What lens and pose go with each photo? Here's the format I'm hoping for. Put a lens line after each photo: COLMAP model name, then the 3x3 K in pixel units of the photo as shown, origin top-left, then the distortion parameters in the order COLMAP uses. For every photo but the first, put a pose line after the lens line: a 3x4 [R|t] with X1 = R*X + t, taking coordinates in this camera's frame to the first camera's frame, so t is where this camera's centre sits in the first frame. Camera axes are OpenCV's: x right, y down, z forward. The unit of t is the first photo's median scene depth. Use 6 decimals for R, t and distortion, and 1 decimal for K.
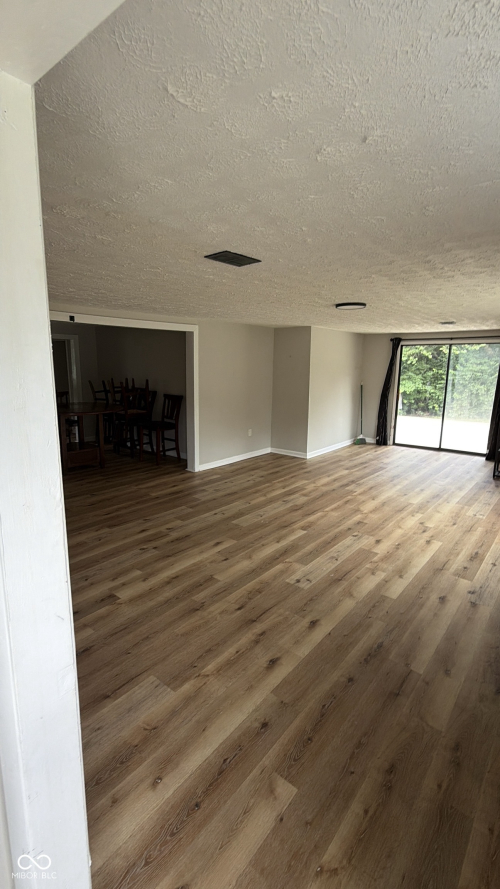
lens RADIAL K [[404.1, 0, 246.4], [0, 404.1, 443.4], [0, 0, 1]] dist [-0.000771, 0.000350]
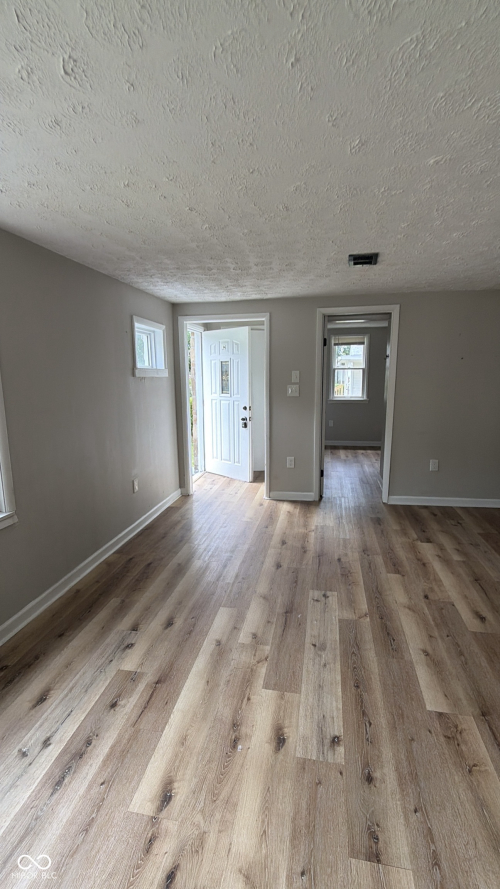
lens RADIAL K [[404.1, 0, 253.6], [0, 404.1, 441.4], [0, 0, 1]] dist [-0.000771, 0.000350]
pose [[-0.868745, 0.077119, -0.489219, 0.443332], [-0.095583, 0.943123, 0.318406, -0.157696], [0.485949, 0.323374, -0.811962, 1.020185]]
